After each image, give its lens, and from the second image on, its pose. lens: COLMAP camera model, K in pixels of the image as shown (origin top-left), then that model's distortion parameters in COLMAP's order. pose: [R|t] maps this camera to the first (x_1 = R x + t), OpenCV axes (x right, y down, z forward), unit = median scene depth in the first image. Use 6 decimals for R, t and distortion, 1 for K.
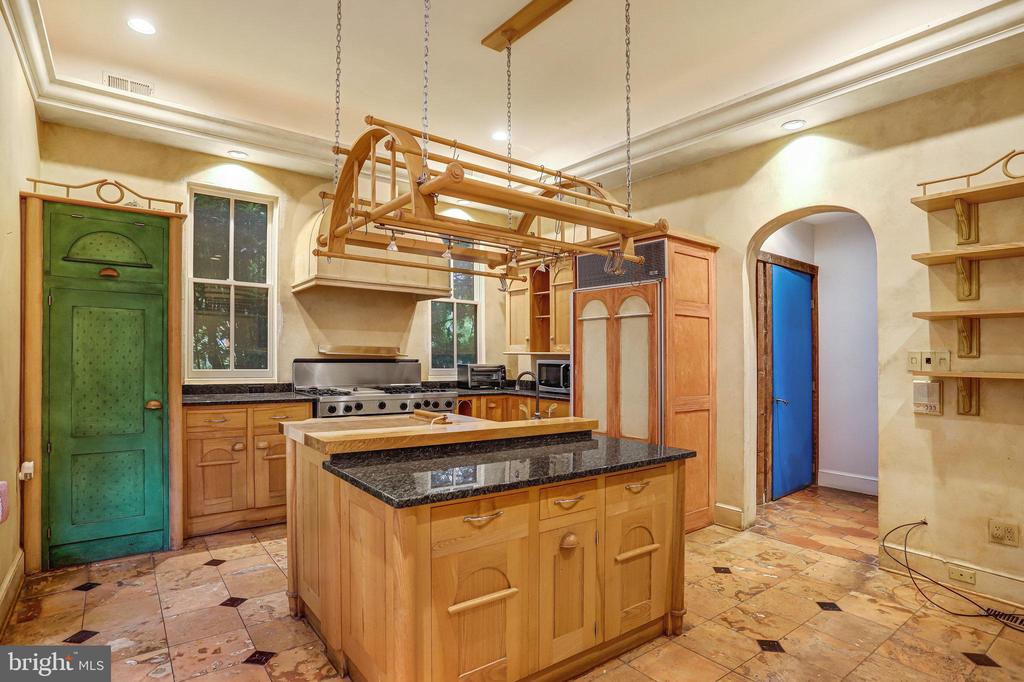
lens RADIAL K [[529.7, 0, 510.7], [0, 529.7, 348.9], [0, 0, 1]] dist [-0.002363, 0.000456]
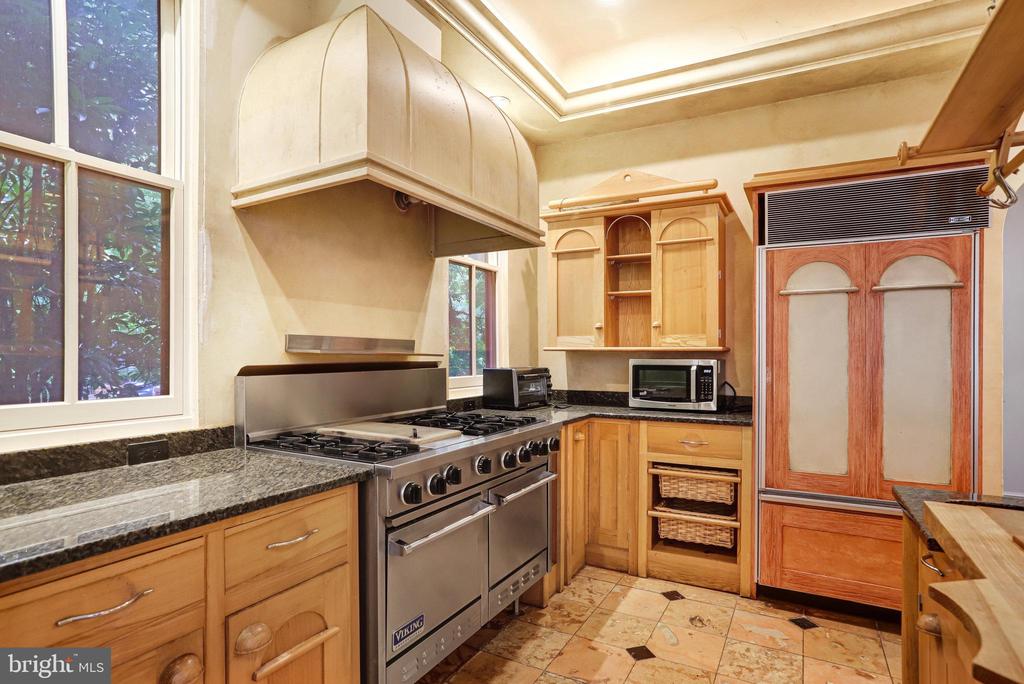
lens RADIAL K [[529.7, 0, 514.5], [0, 529.7, 338.1], [0, 0, 1]] dist [-0.002363, 0.000456]
pose [[0.909551, 0.001033, 0.415590, -0.374577], [0.003603, 0.999940, -0.010372, 0.001674], [-0.415576, 0.010932, 0.909493, 0.516076]]
